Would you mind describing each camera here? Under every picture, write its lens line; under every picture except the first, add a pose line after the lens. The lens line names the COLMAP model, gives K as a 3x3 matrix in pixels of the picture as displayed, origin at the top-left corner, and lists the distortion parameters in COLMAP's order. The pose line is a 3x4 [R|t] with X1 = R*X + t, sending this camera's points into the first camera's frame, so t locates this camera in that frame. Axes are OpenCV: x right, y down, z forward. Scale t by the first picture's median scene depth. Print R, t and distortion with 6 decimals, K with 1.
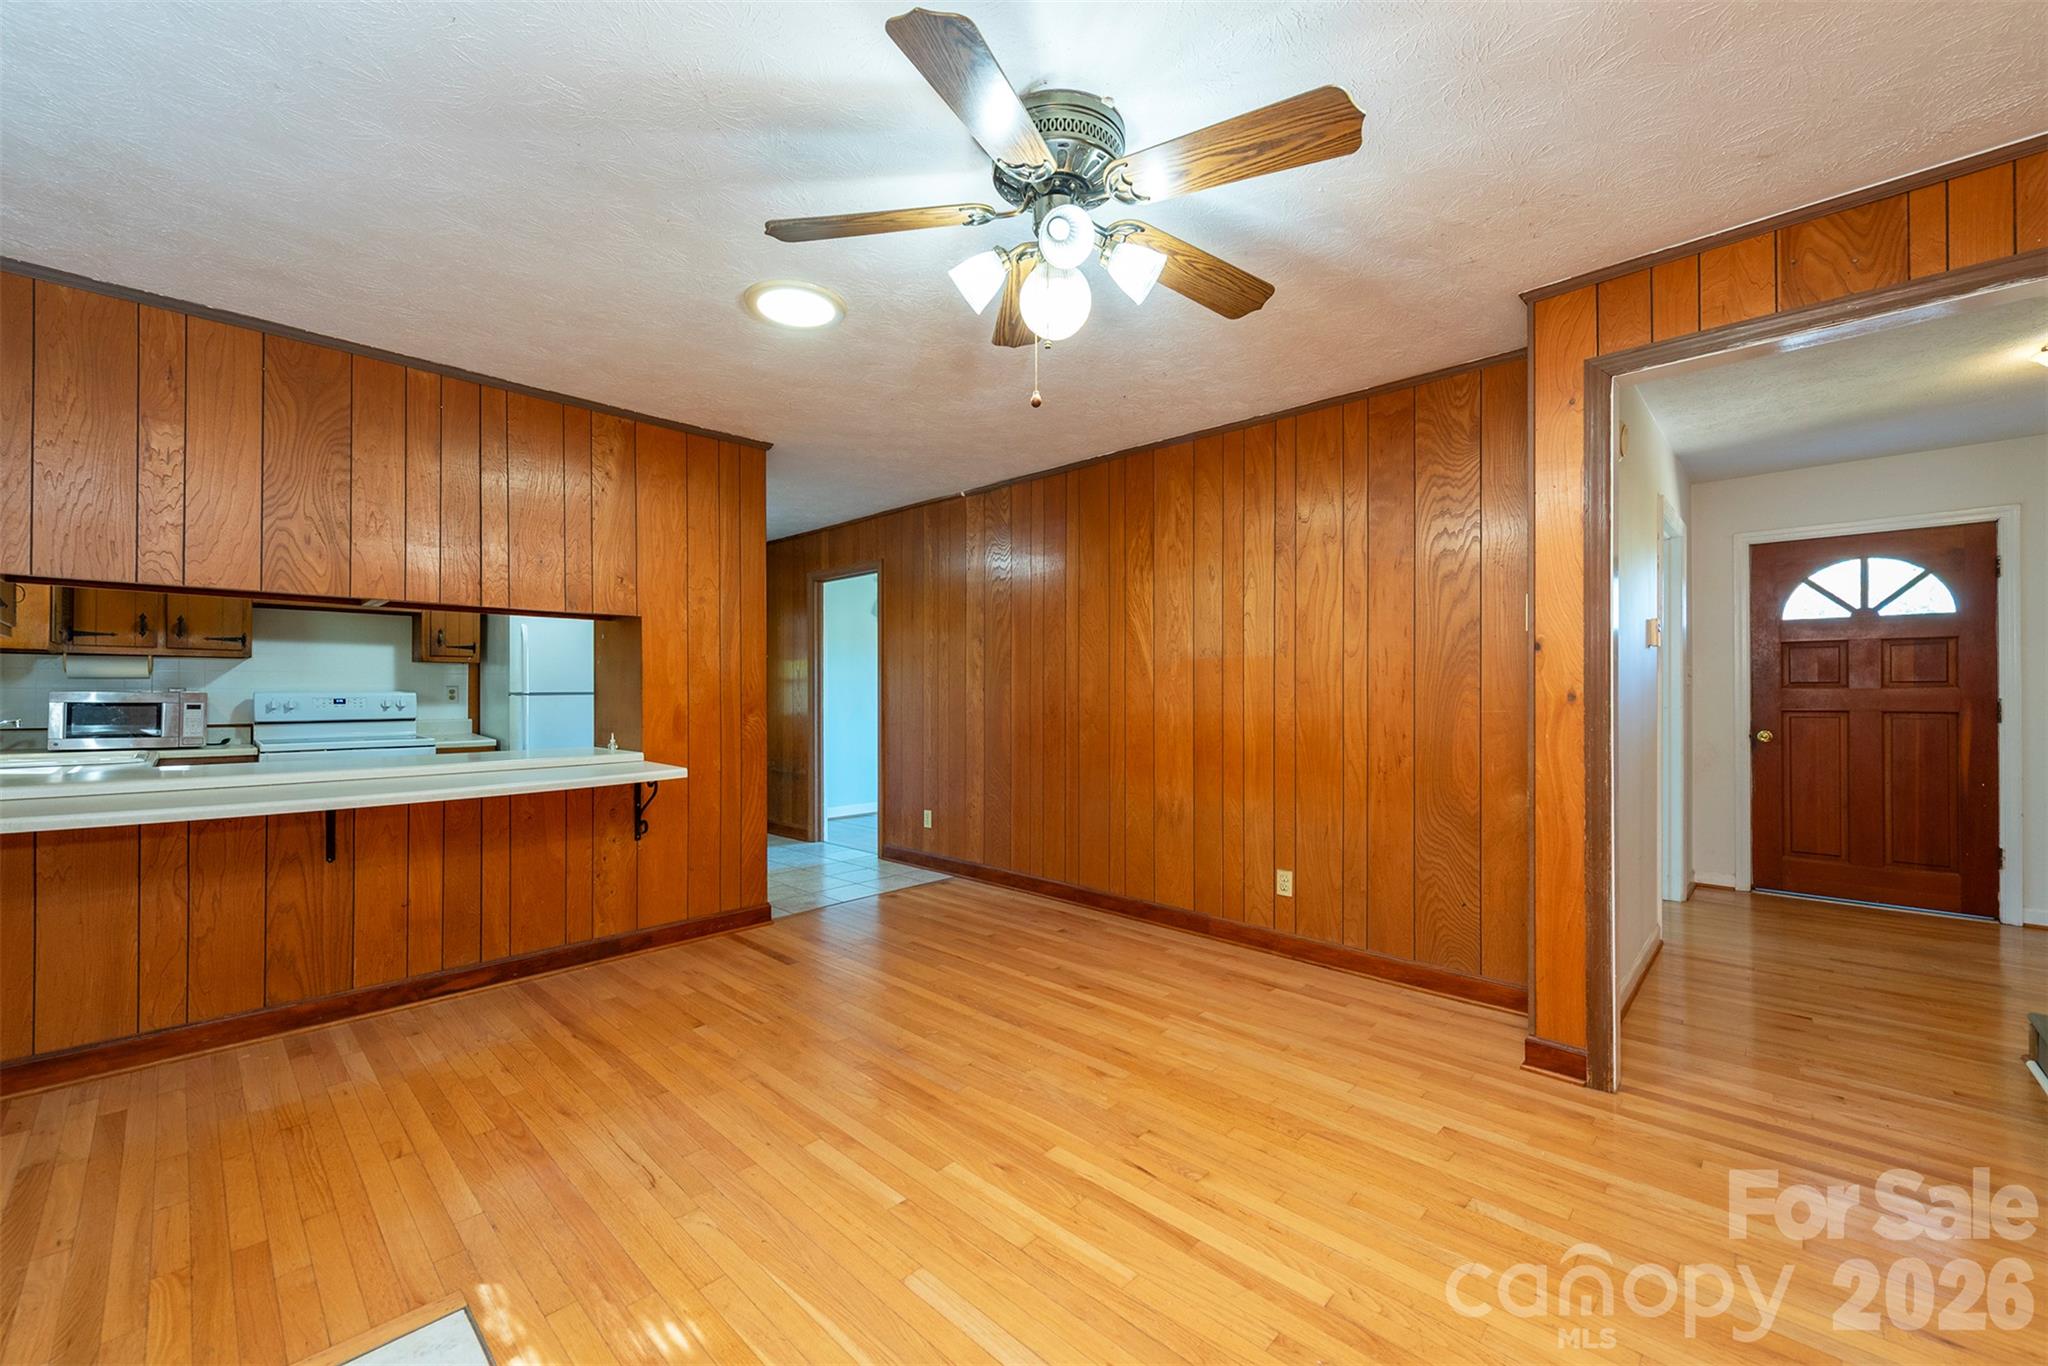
lens RADIAL K [[801.9, 0, 979.5], [0, 801.9, 689.8], [0, 0, 1]] dist [0.002901, -0.002122]
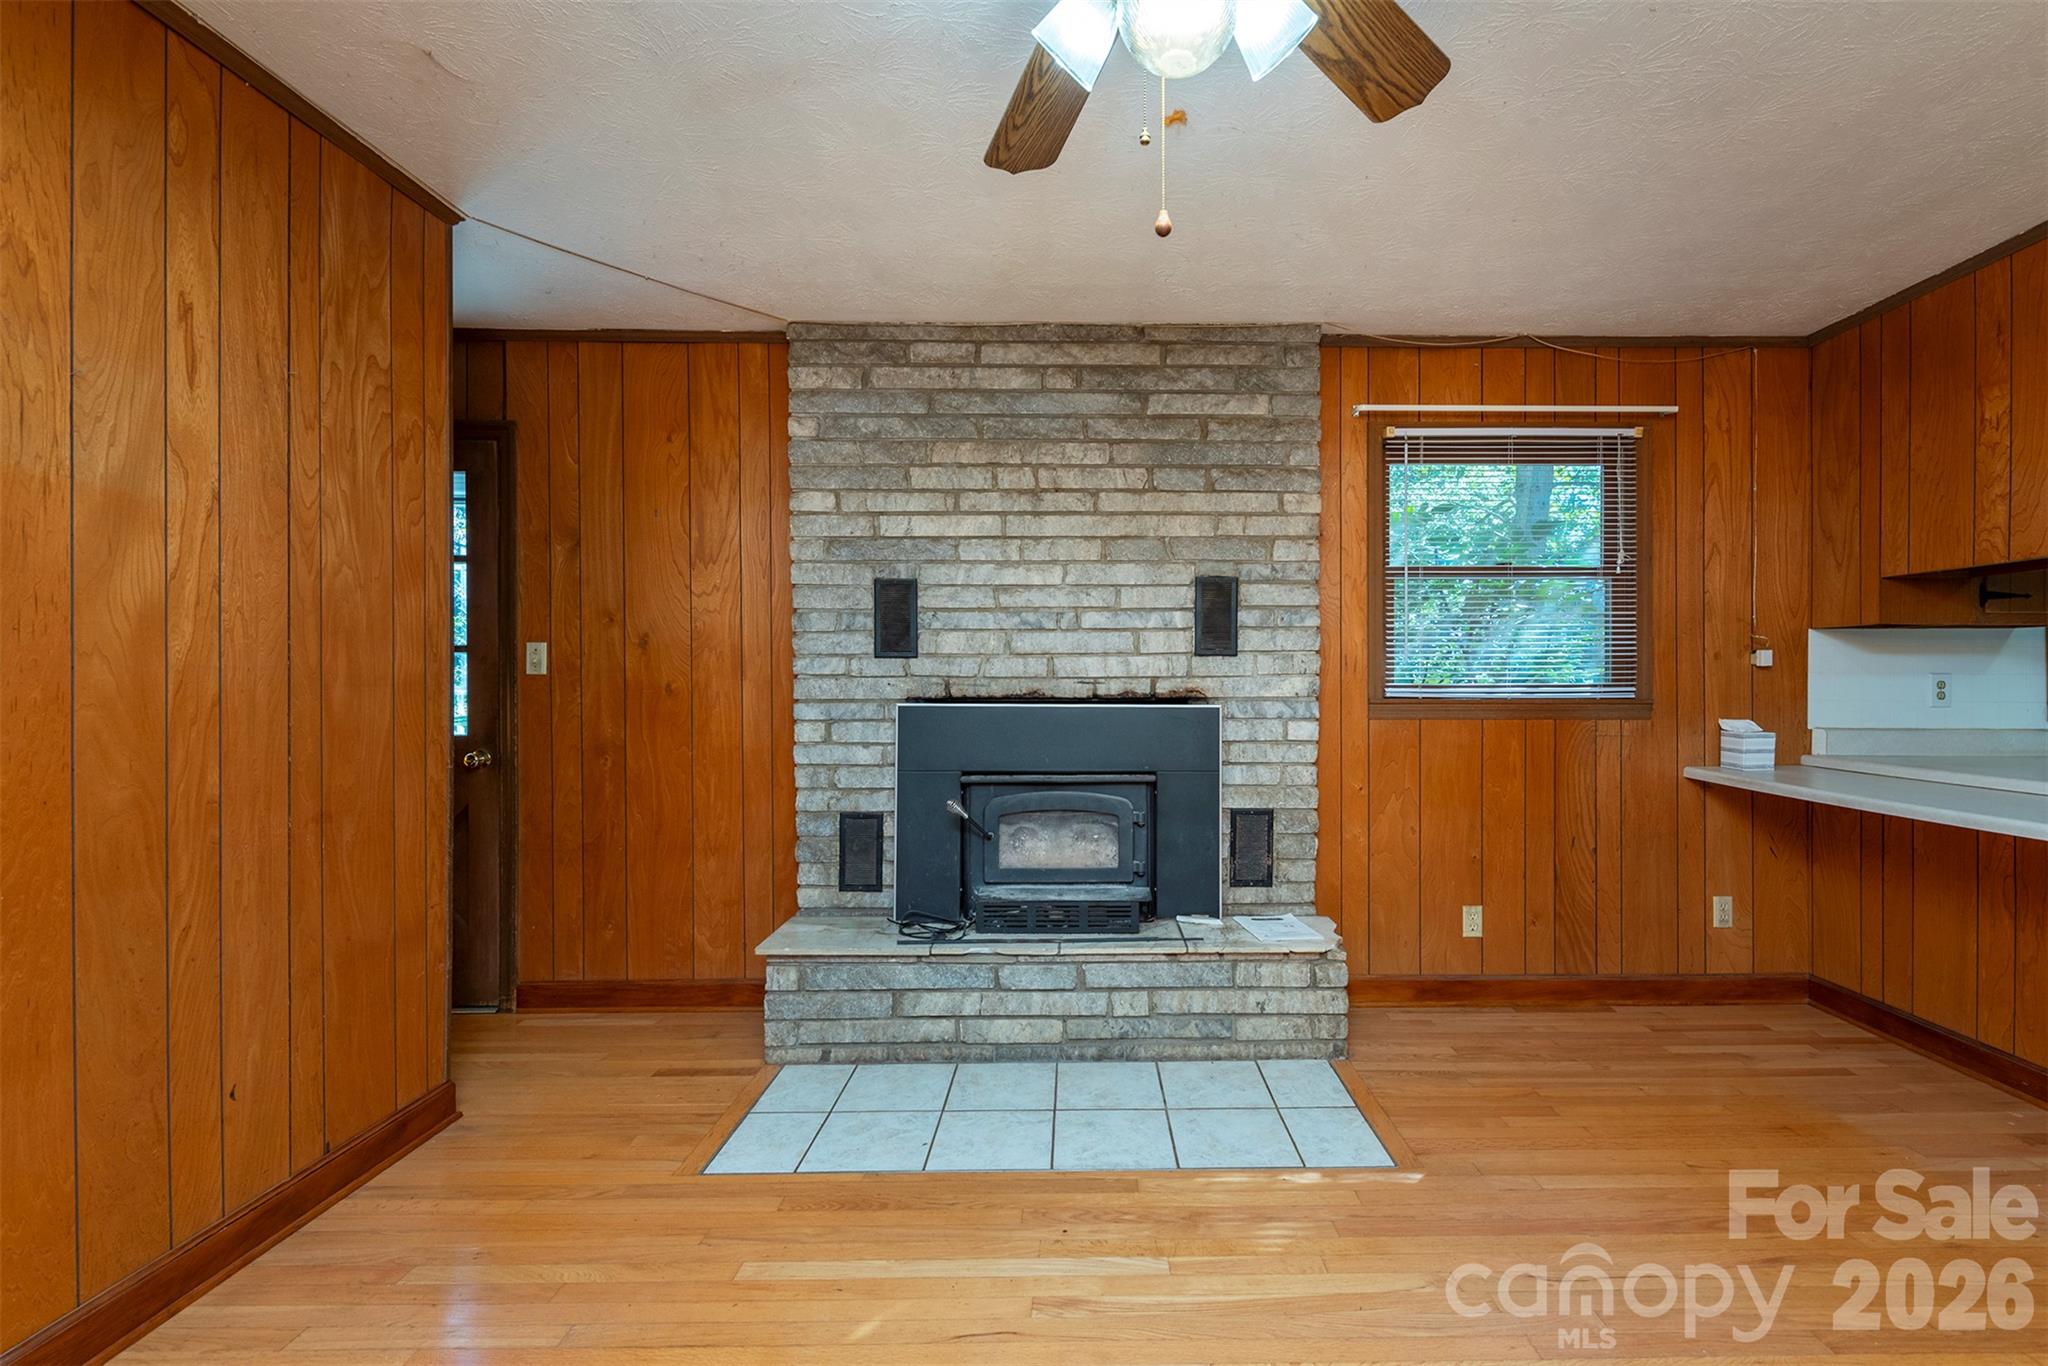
lens RADIAL K [[907.6, 0, 1037.7], [0, 907.6, 682.6], [0, 0, 1]] dist [0.006242, -0.002906]
pose [[-0.709472, 0.001768, -0.704731, 0.390178], [0.004019, 0.999991, -0.001537, 0.001501], [0.704722, -0.003923, -0.709473, 0.770594]]
